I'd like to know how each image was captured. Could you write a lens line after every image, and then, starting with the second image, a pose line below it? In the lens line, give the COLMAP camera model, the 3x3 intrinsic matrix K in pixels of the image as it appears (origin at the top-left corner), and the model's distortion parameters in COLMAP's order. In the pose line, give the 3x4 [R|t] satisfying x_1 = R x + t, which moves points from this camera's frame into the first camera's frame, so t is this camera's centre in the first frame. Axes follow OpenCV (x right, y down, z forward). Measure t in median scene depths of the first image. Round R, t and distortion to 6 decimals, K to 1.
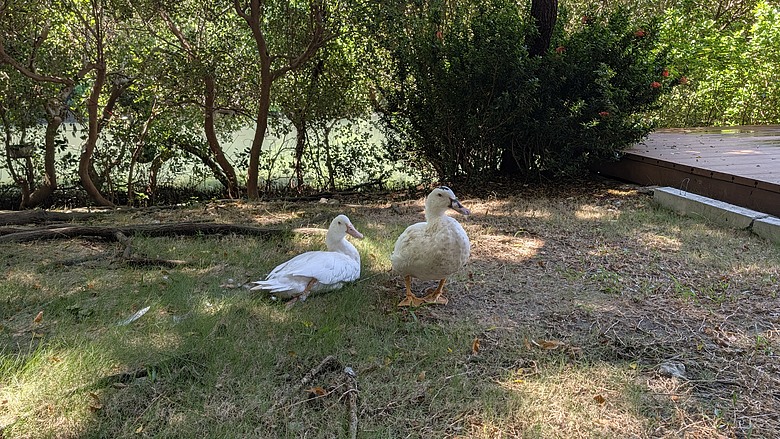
lens RADIAL K [[1097.5, 0, 390.0], [0, 1097.5, 219.5], [0, 0, 1]] dist [0.020732, -0.045610]
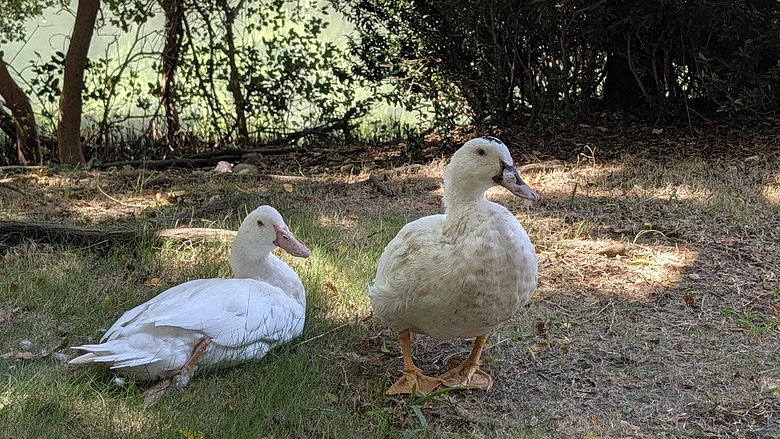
lens RADIAL K [[1097.5, 0, 390.0], [0, 1097.5, 219.5], [0, 0, 1]] dist [0.020732, -0.045610]
pose [[0.999439, -0.006082, 0.032933, -0.005816], [0.008750, 0.996638, -0.081462, 0.043302], [-0.032326, 0.081704, 0.996132, 0.537018]]
